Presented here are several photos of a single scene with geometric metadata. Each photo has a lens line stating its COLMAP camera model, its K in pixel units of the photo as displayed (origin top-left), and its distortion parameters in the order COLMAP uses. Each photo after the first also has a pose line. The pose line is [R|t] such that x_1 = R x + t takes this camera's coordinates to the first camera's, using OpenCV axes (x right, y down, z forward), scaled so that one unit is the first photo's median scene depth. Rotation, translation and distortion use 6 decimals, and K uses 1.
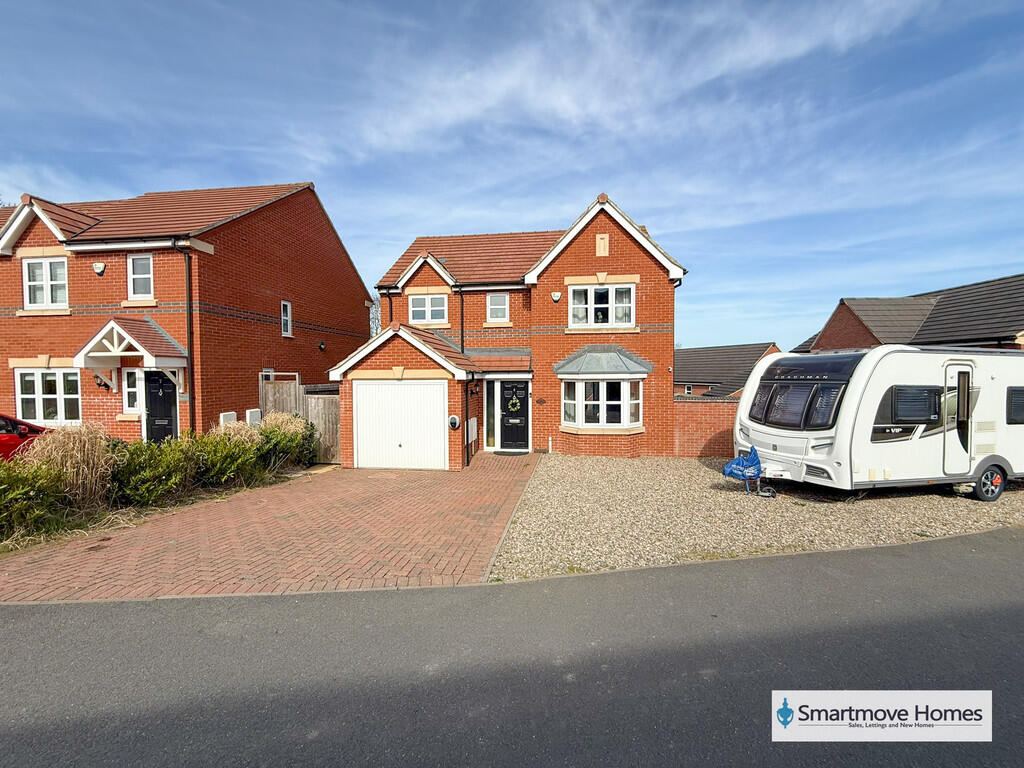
lens RADIAL K [[408.1, 0, 505.7], [0, 408.1, 394.3], [0, 0, 1]] dist [-0.006433, 0.002113]
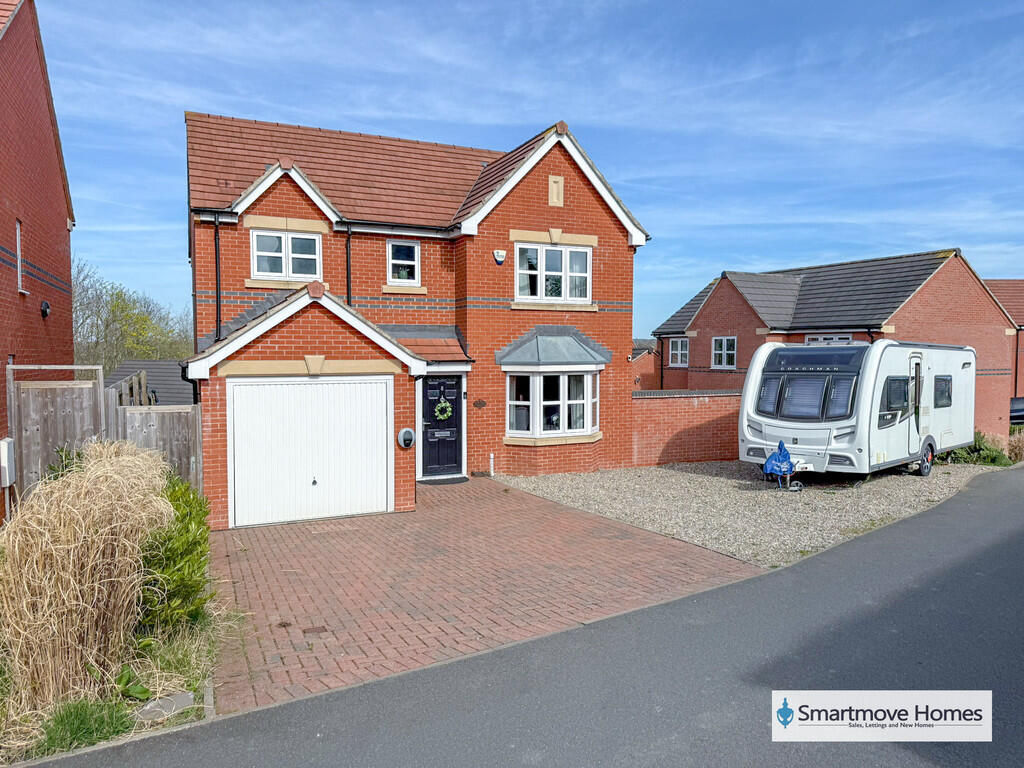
lens RADIAL K [[741.1, 0, 488.8], [0, 741.1, 415.7], [0, 0, 1]] dist [0.070066, -0.014015]
pose [[0.849658, -0.042102, 0.525651, -0.600583], [0.024081, 0.998866, 0.041081, -0.015197], [-0.526784, -0.022246, 0.849708, -0.101182]]
